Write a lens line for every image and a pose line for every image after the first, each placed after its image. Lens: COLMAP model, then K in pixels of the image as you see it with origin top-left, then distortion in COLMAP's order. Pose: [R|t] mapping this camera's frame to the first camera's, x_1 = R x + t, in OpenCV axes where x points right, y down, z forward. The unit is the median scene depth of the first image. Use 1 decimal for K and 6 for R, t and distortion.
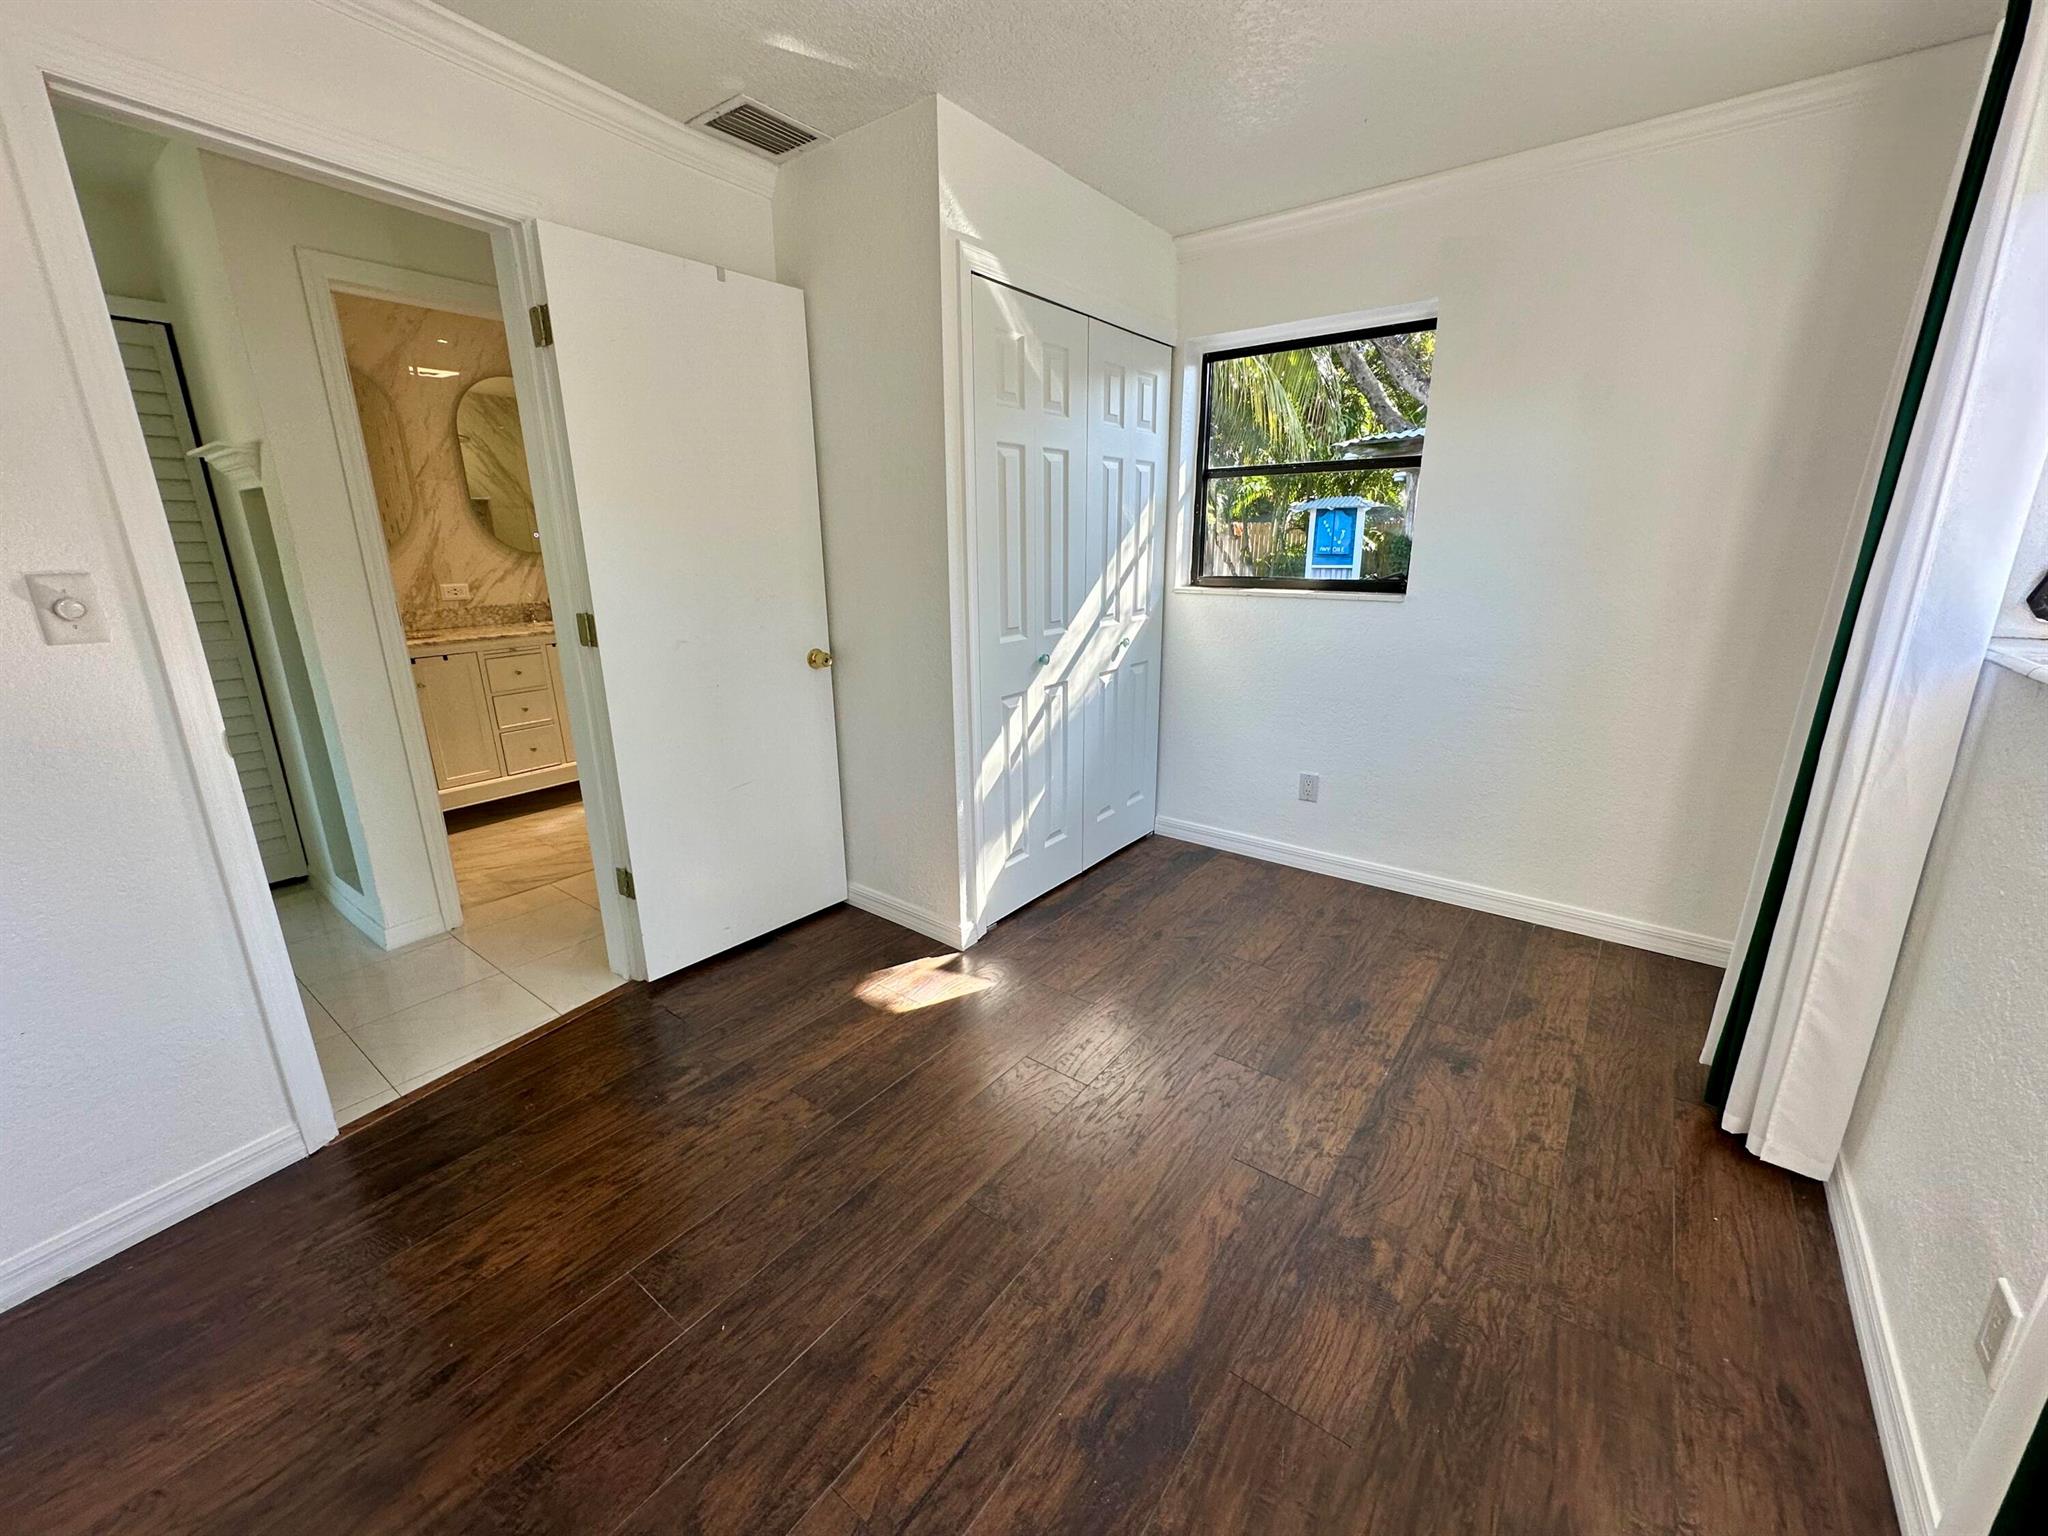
lens RADIAL K [[815.1, 0, 1027.1], [0, 815.1, 764.1], [0, 0, 1]] dist [-0.002045, 0.000942]
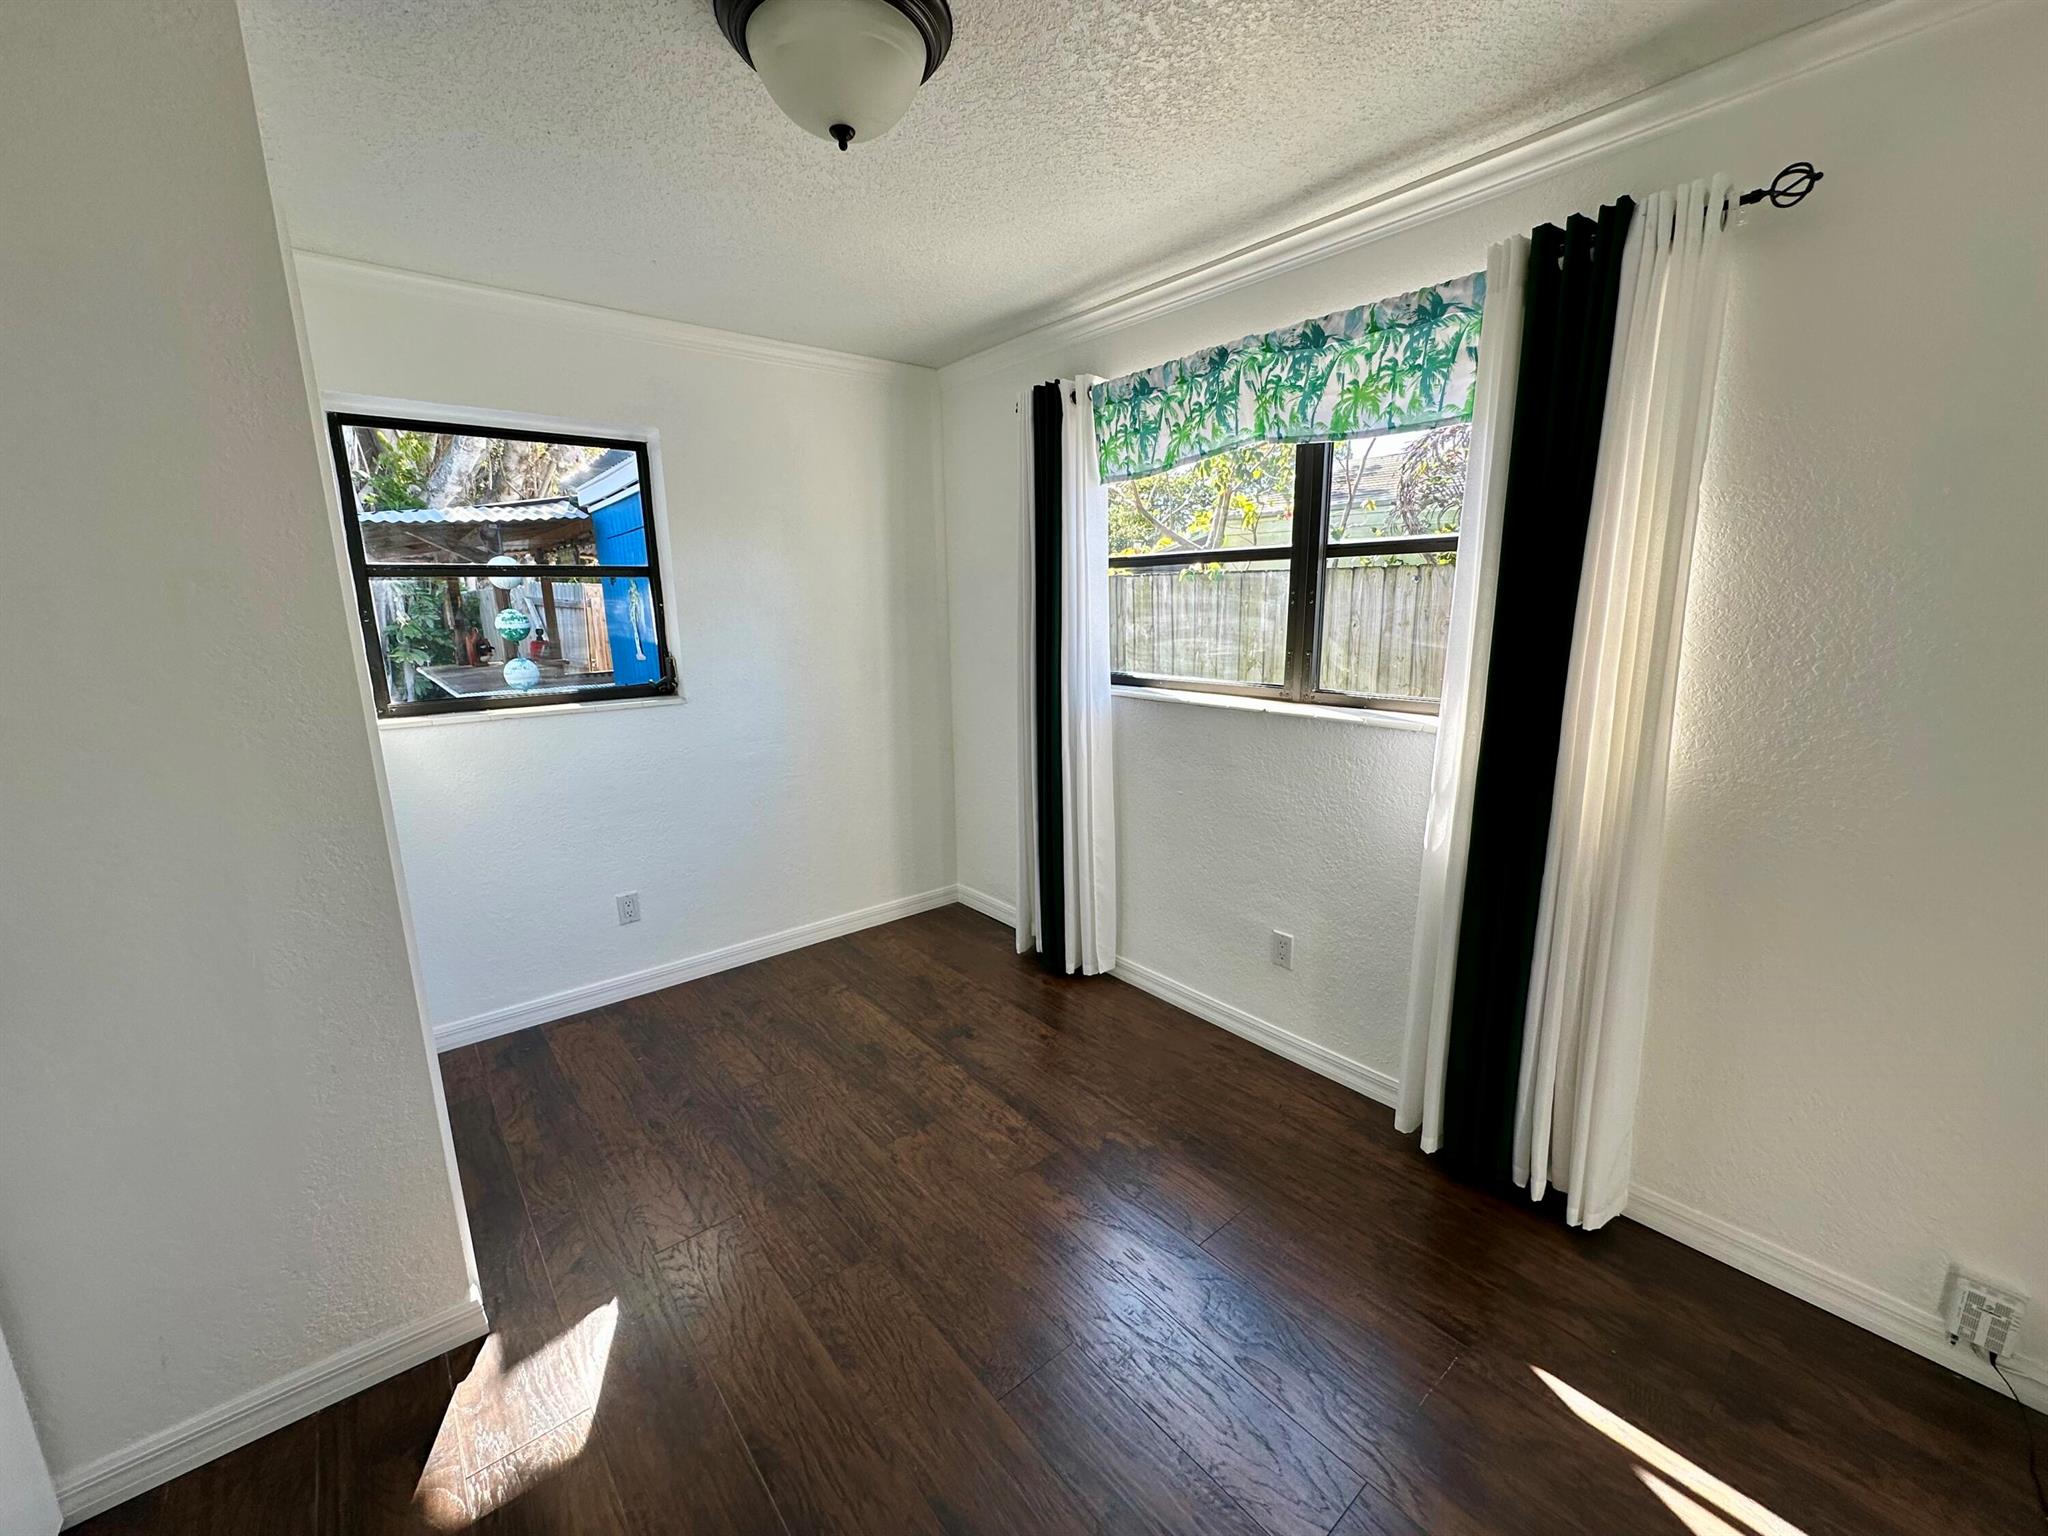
lens RADIAL K [[815.1, 0, 1017.3], [0, 815.1, 769.3], [0, 0, 1]] dist [-0.002045, 0.000942]
pose [[0.229158, -0.197966, 0.953046, -0.504982], [0.271257, 0.953302, 0.132796, -0.156184], [-0.934830, 0.228089, 0.272156, 0.364150]]
